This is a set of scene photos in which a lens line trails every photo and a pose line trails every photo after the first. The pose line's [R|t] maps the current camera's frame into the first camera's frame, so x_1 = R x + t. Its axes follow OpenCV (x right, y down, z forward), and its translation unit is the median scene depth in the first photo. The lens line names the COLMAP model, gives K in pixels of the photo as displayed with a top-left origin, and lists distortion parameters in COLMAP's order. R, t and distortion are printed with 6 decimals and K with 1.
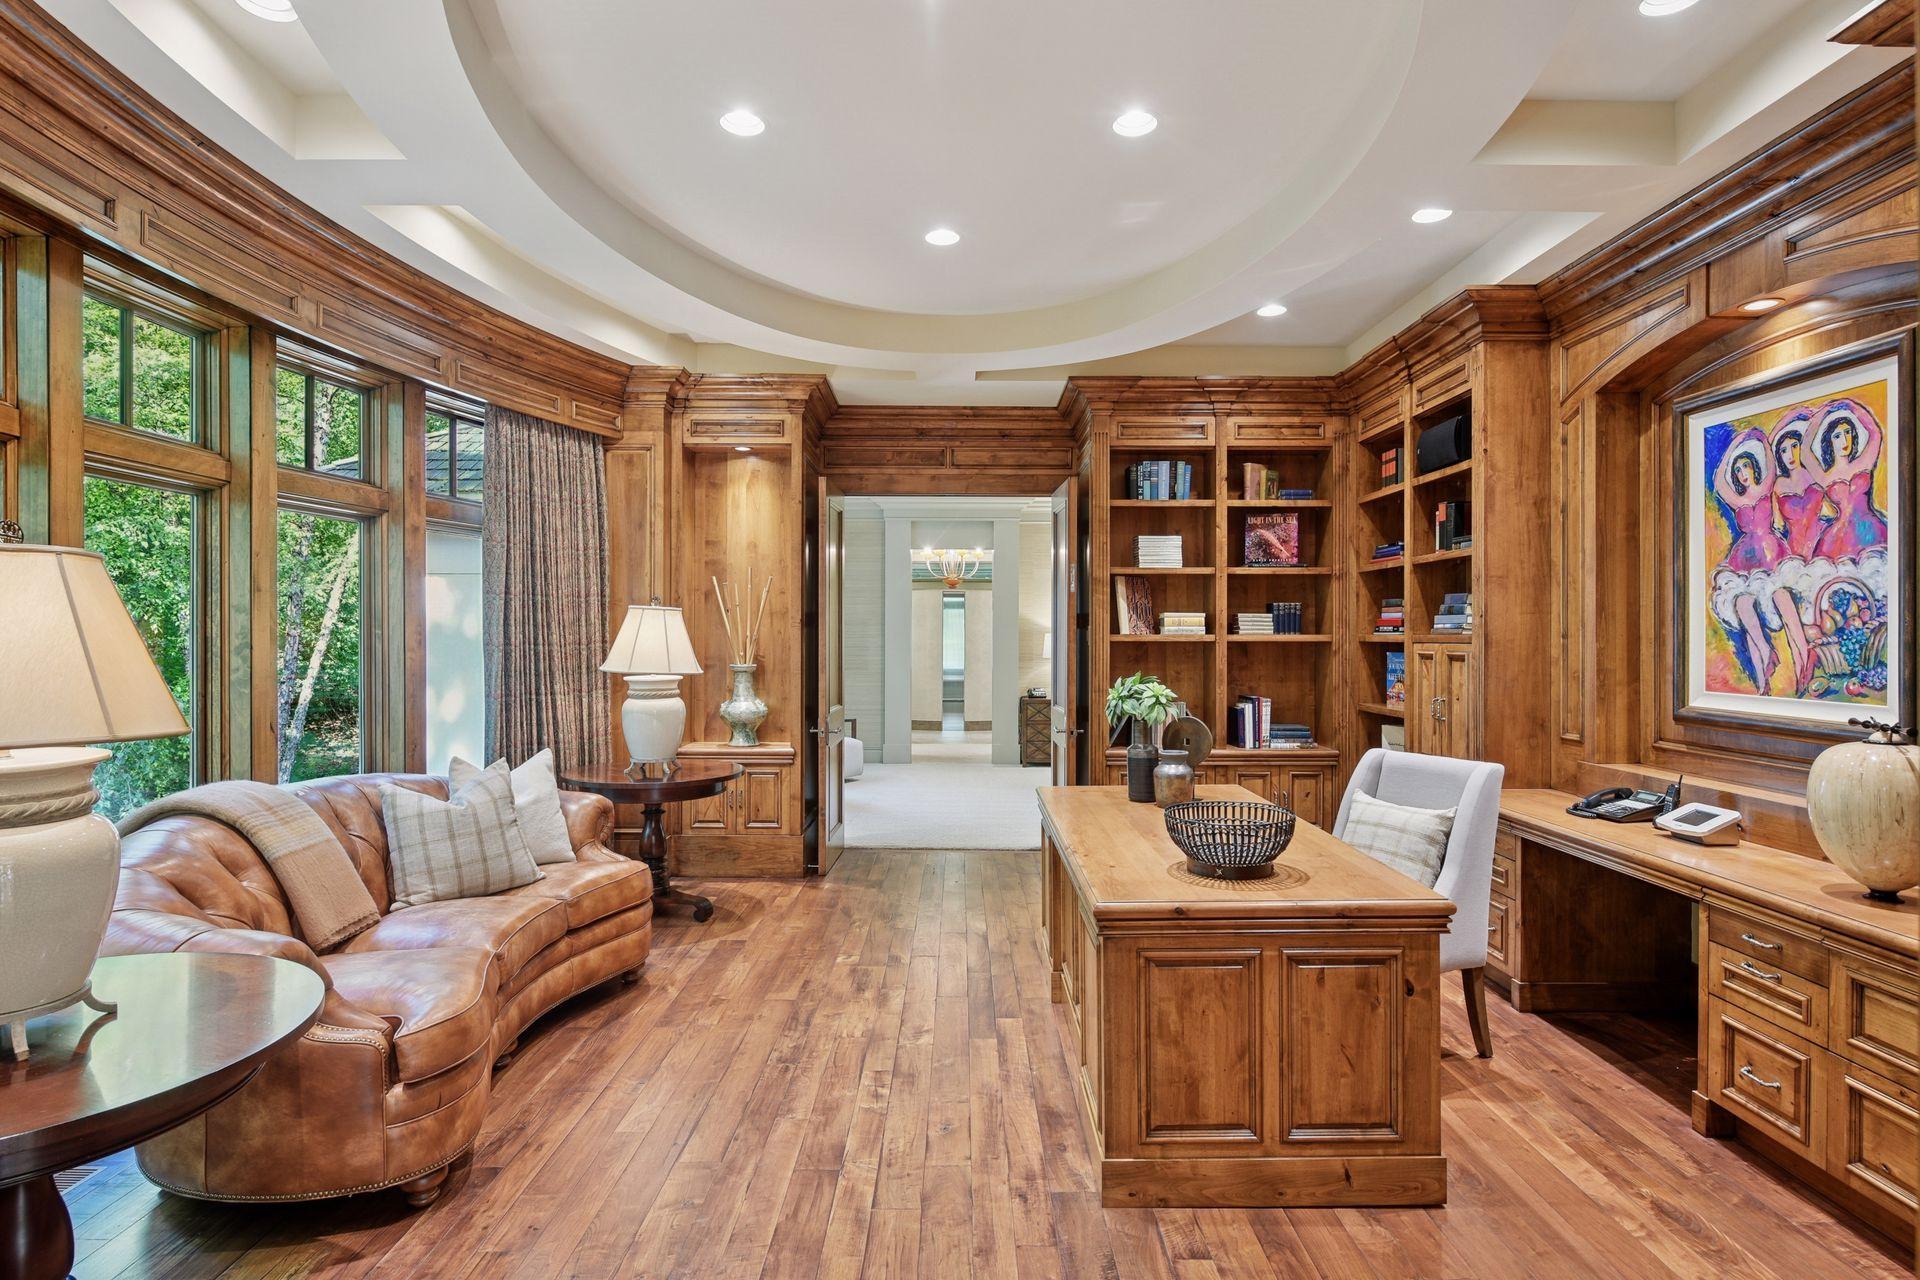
lens RADIAL K [[978.0, 0, 962.1], [0, 978.0, 638.5], [0, 0, 1]] dist [-0.000094, -0.000308]
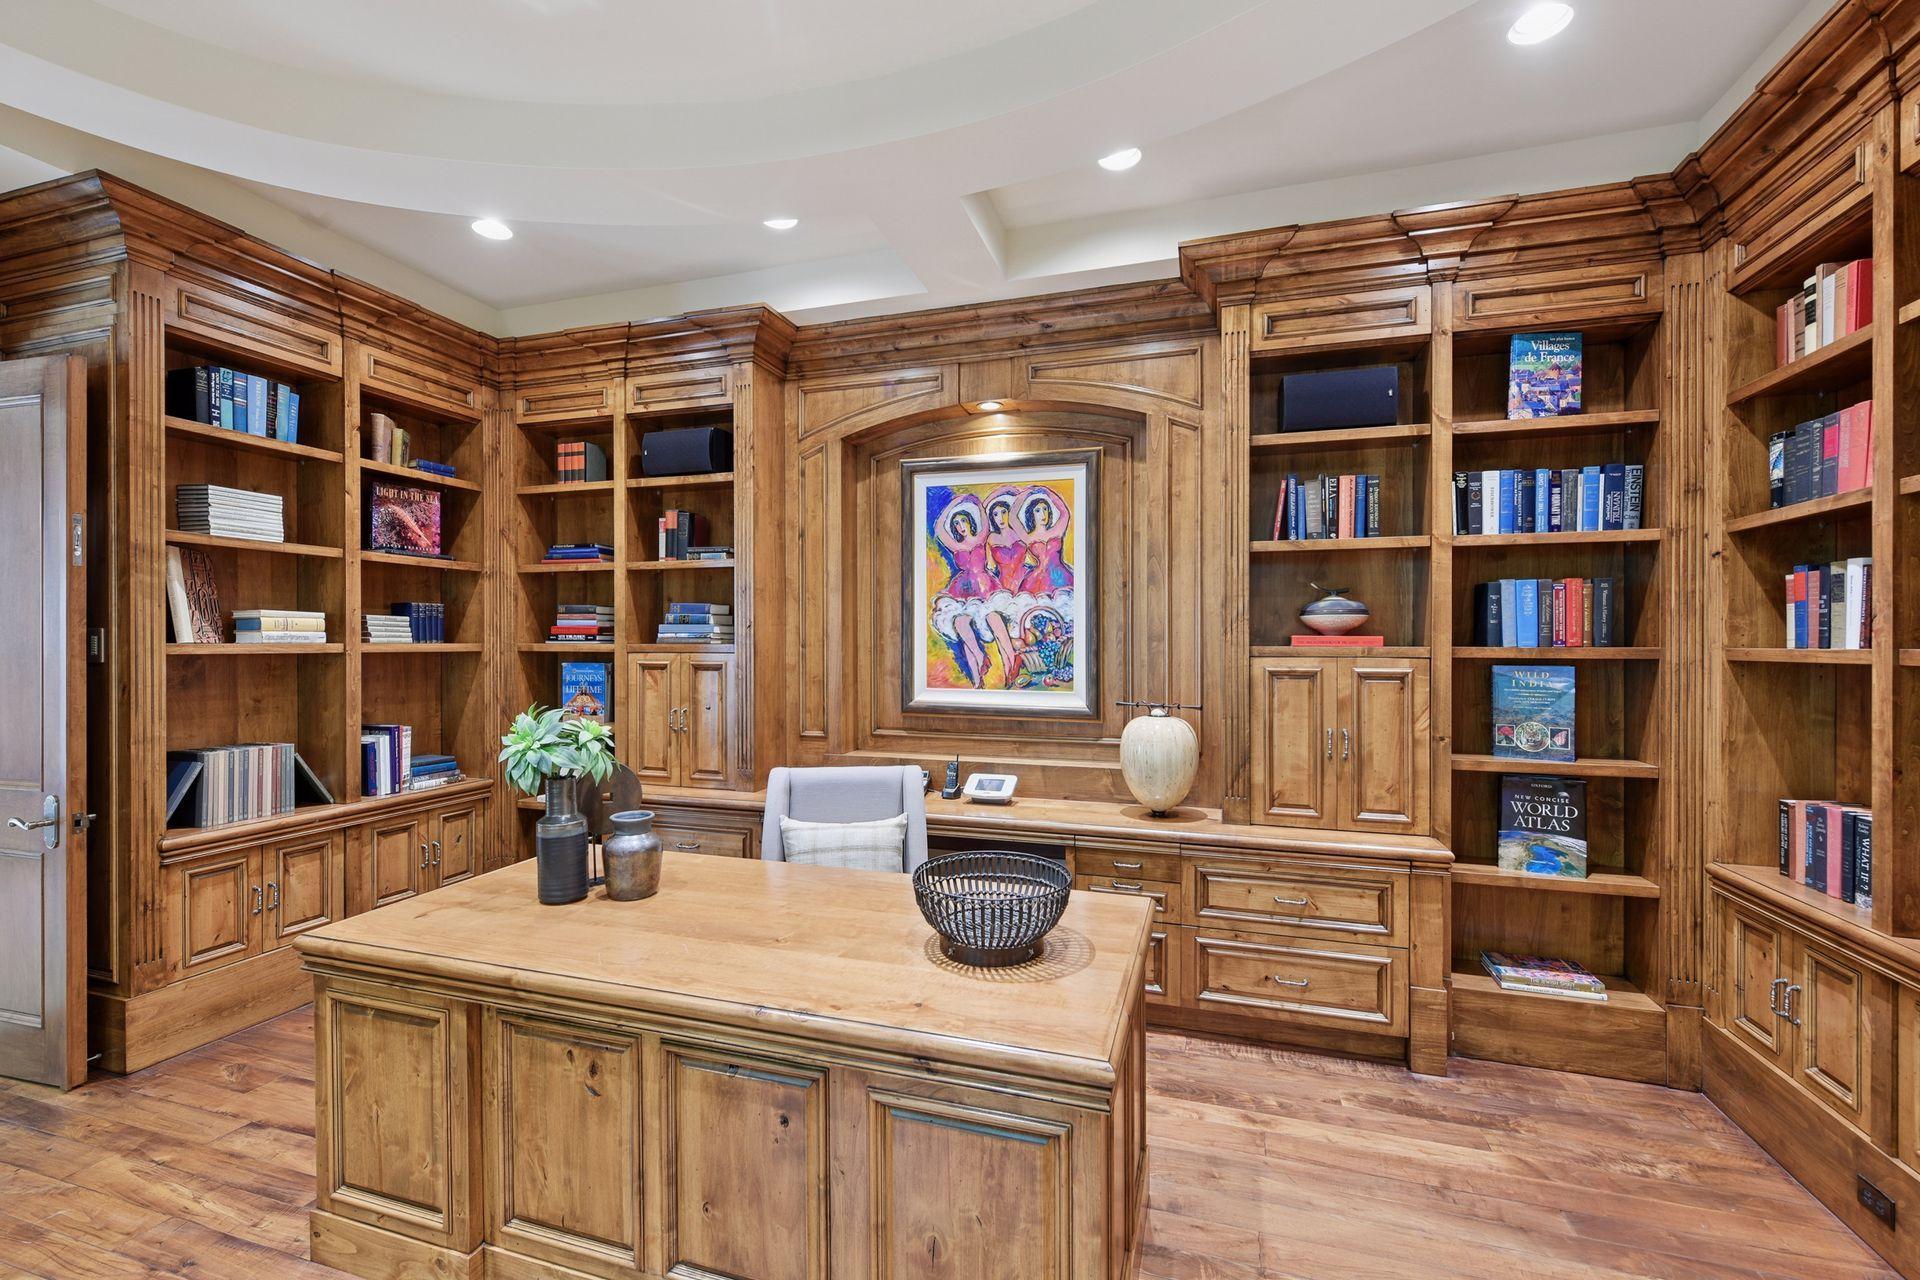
lens RADIAL K [[821.9, 0, 957.9], [0, 821.9, 645.1], [0, 0, 1]] dist [0.003185, -0.000002]
pose [[0.309397, -0.002142, 0.950931, -0.230160], [0.000536, 0.999998, 0.002078, -0.004776], [-0.950933, -0.000133, 0.309397, 0.522045]]
